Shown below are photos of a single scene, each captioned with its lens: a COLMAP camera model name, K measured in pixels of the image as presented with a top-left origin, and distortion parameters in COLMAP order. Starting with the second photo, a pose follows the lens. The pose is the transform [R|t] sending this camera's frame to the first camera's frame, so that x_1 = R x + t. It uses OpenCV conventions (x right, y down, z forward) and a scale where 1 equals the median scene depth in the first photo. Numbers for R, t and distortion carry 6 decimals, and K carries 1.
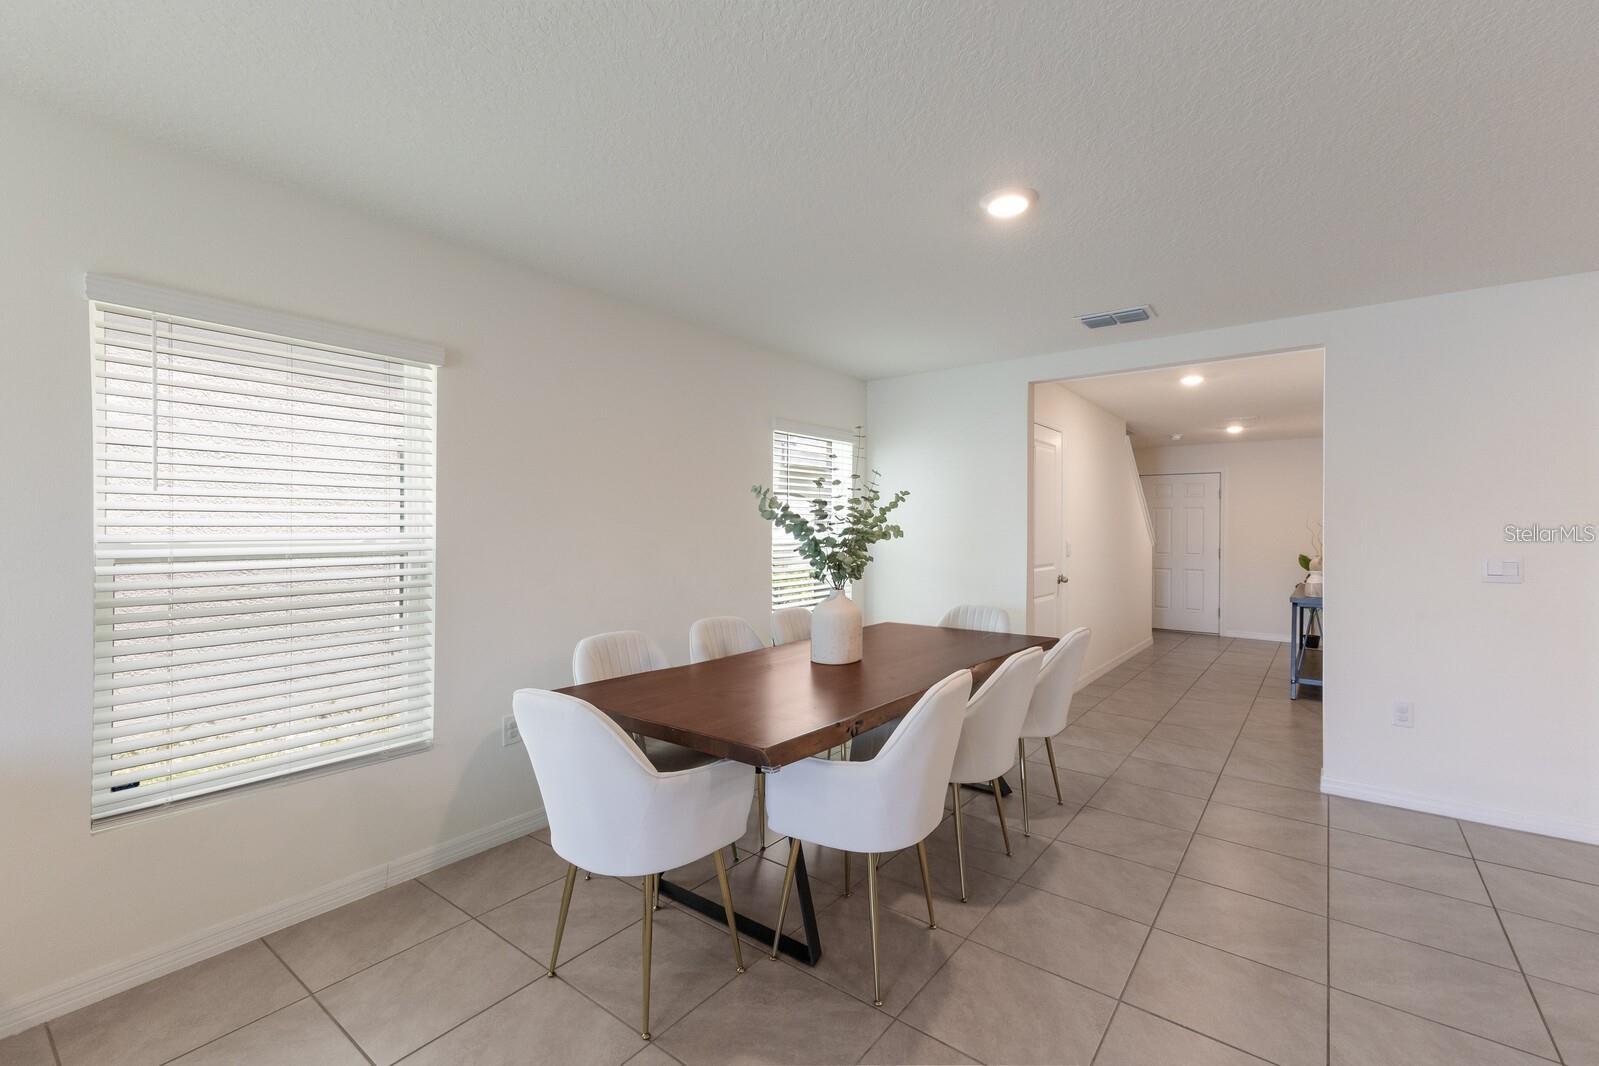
lens RADIAL K [[680.2, 0, 797.7], [0, 680.2, 520.0], [0, 0, 1]] dist [0.032280, -0.009734]
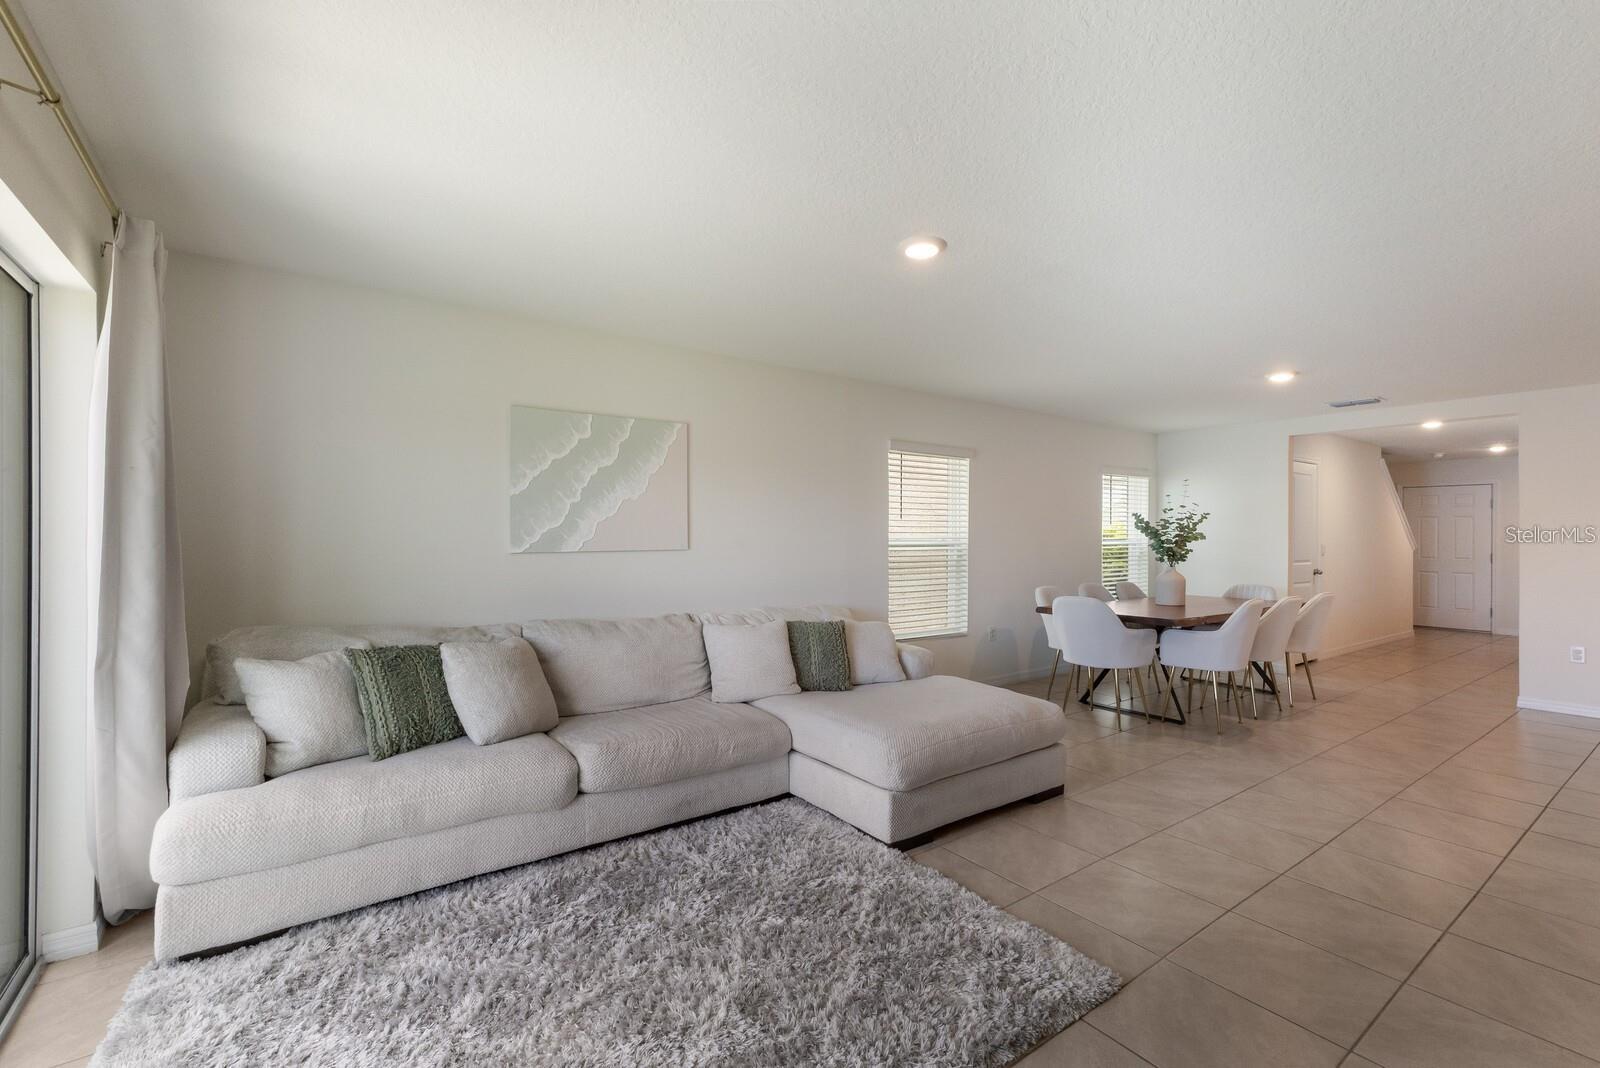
lens RADIAL K [[684.0, 0, 796.5], [0, 684.0, 528.3], [0, 0, 1]] dist [0.027316, -0.000125]
pose [[0.960697, -0.002296, -0.277589, -0.403560], [0.002879, 0.999994, 0.001693, -0.010000], [0.277584, -0.002426, 0.960698, -1.103126]]
